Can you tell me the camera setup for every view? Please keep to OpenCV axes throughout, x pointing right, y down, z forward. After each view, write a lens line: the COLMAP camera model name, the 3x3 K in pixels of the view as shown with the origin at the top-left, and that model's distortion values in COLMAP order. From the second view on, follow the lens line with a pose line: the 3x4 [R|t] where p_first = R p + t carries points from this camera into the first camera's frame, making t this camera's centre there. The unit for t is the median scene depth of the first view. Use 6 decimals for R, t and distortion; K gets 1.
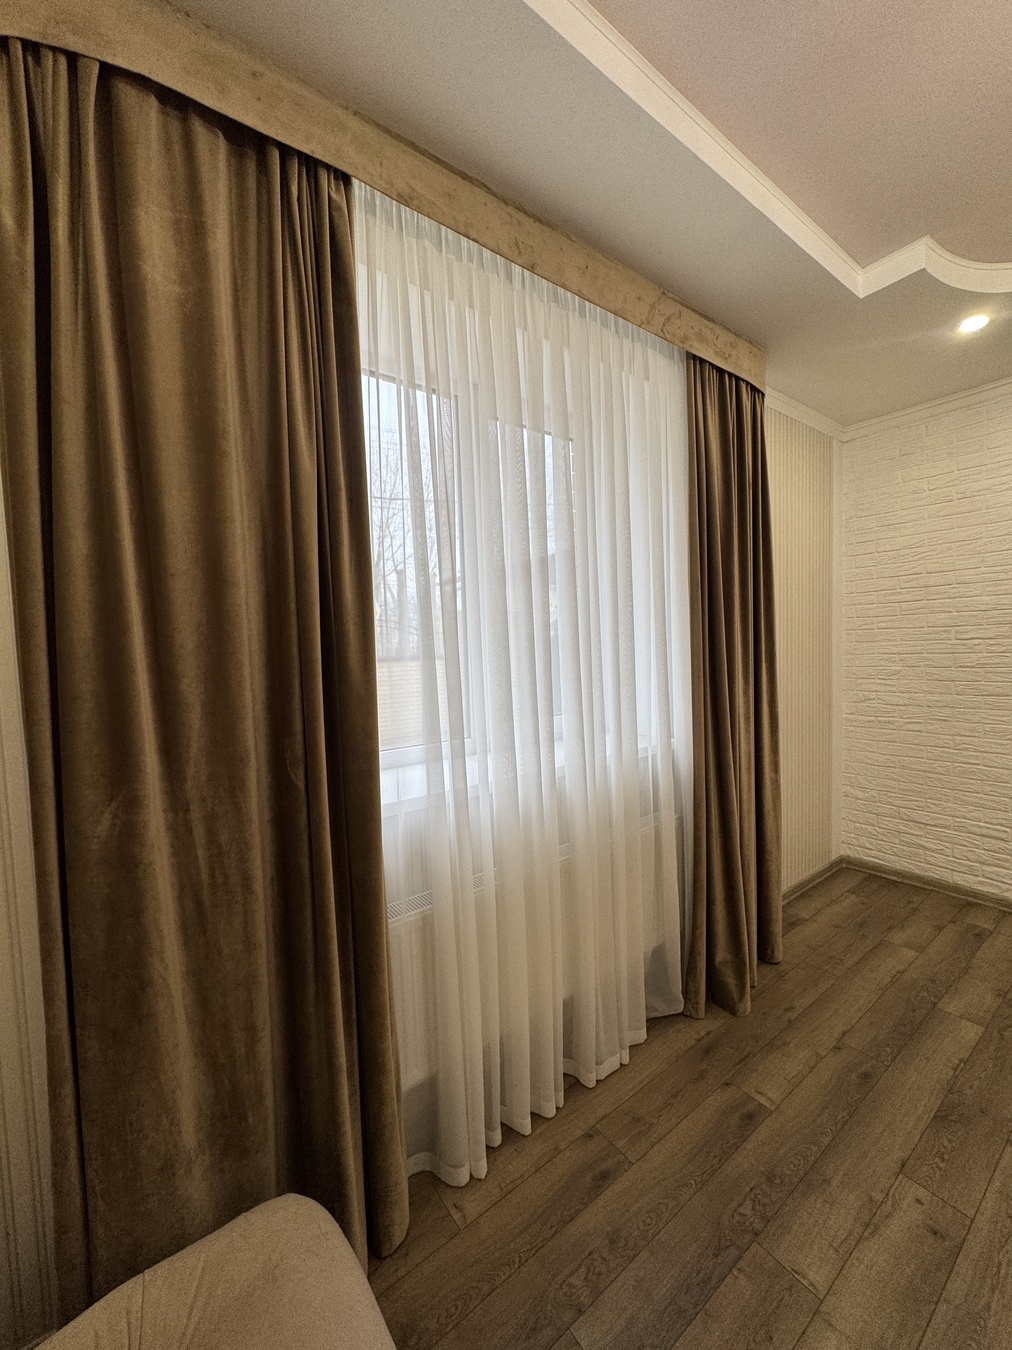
lens RADIAL K [[535.5, 0, 510.8], [0, 535.5, 676.1], [0, 0, 1]] dist [-0.002245, 0.000604]
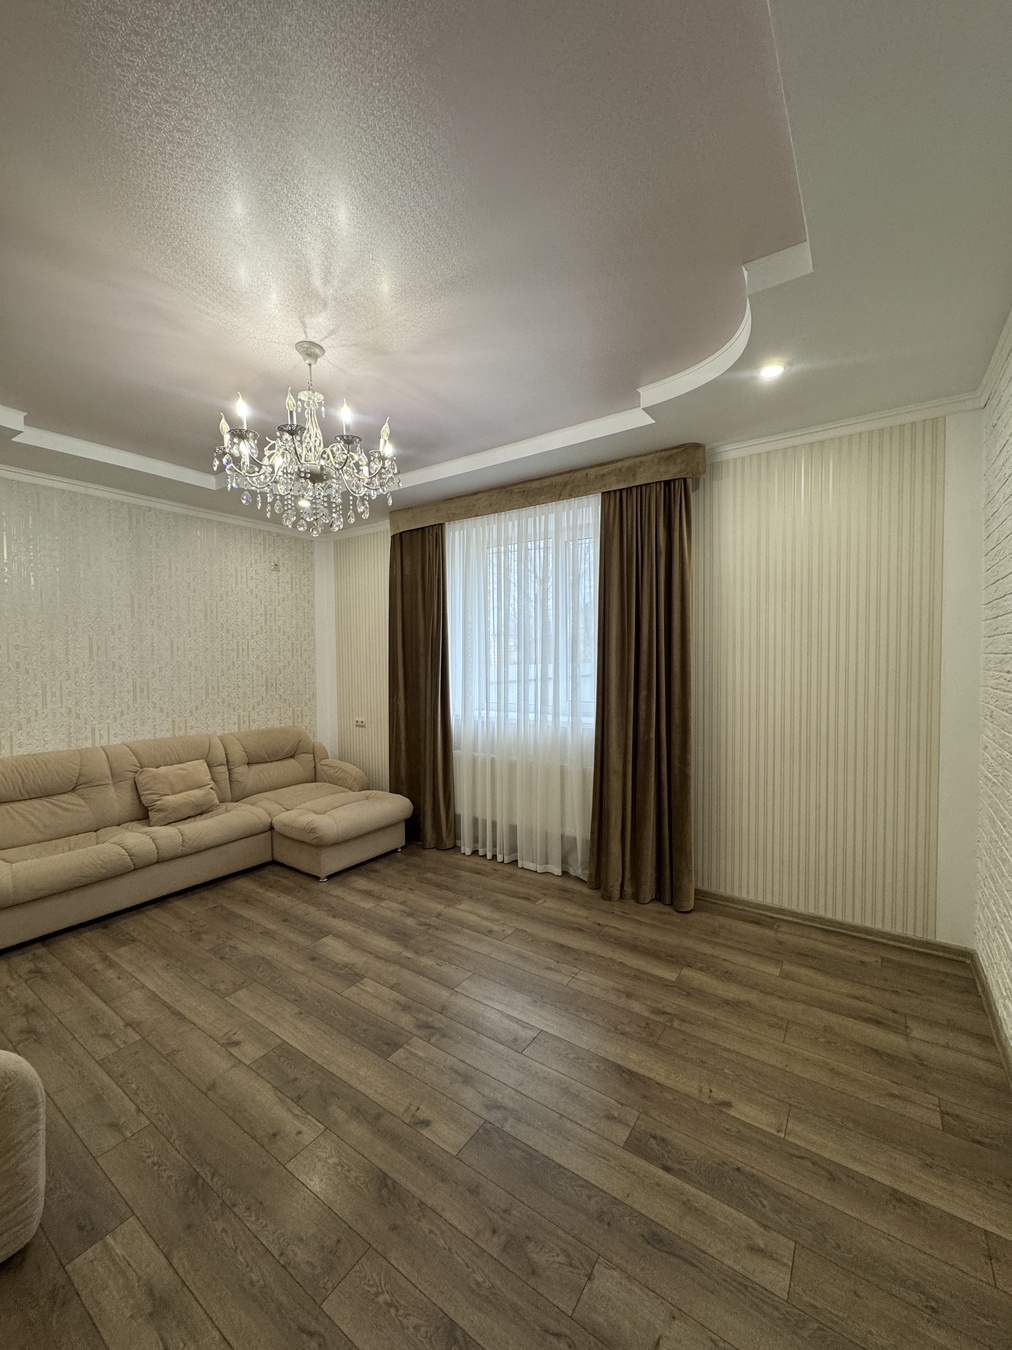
lens RADIAL K [[535.5, 0, 507.9], [0, 535.5, 674.2], [0, 0, 1]] dist [-0.002245, 0.000604]
pose [[0.321195, 0.056509, -0.945326, 2.171104], [-0.053995, 0.997687, 0.041293, -0.099841], [0.945473, 0.037780, 0.323503, 0.228512]]
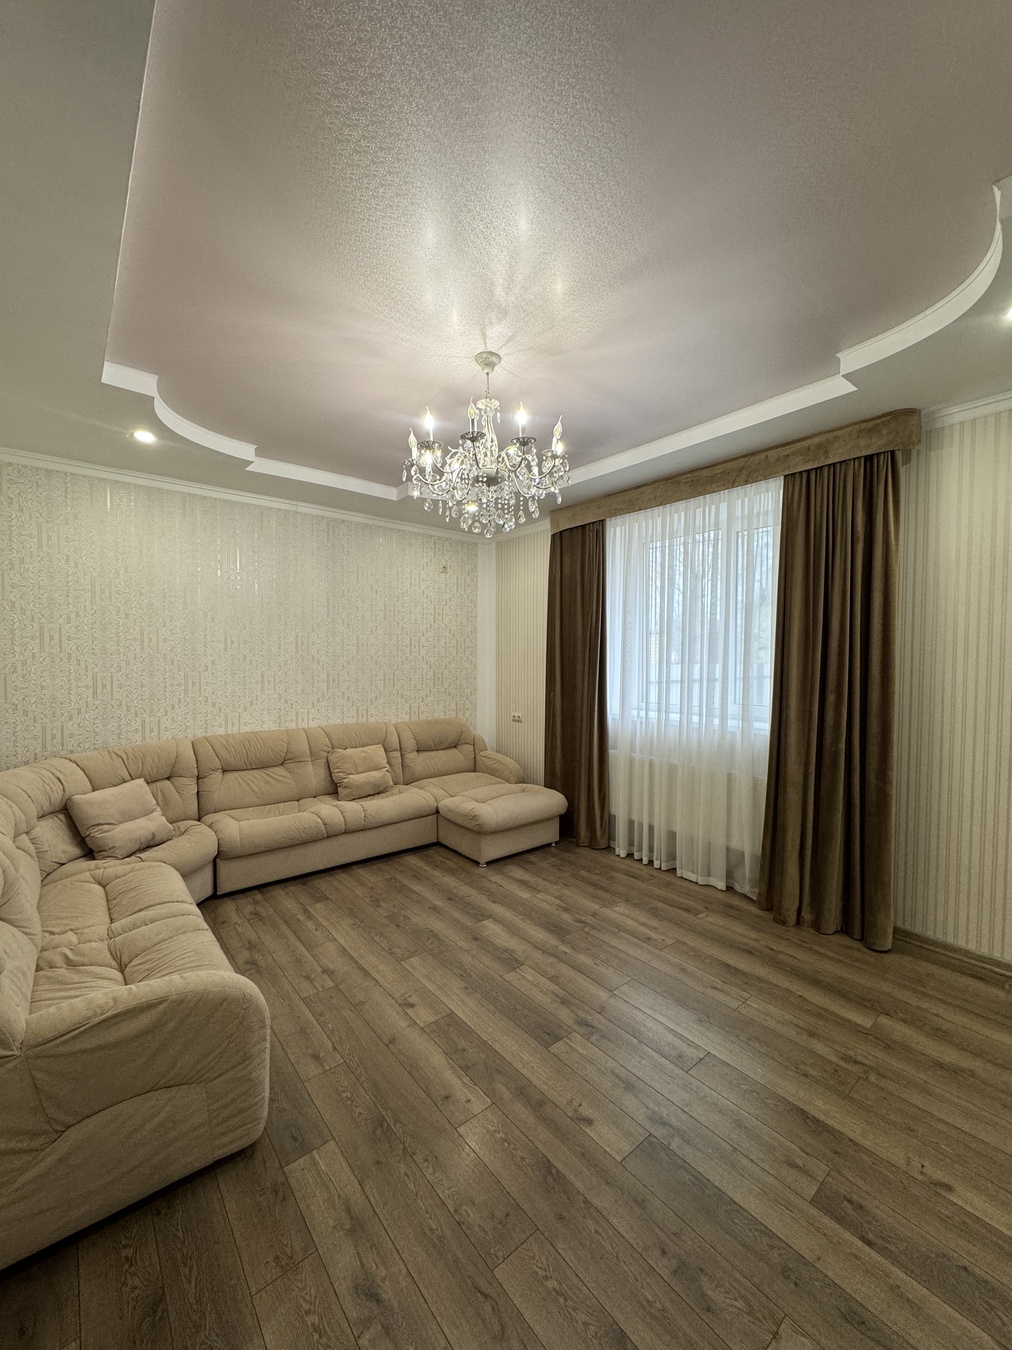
lens RADIAL K [[535.5, 0, 507.2], [0, 535.5, 674.8], [0, 0, 1]] dist [-0.002245, 0.000604]
pose [[0.053654, 0.064141, -0.996497, 2.154699], [-0.061863, 0.996232, 0.060793, -0.092338], [0.996641, 0.058384, 0.057420, 0.180804]]
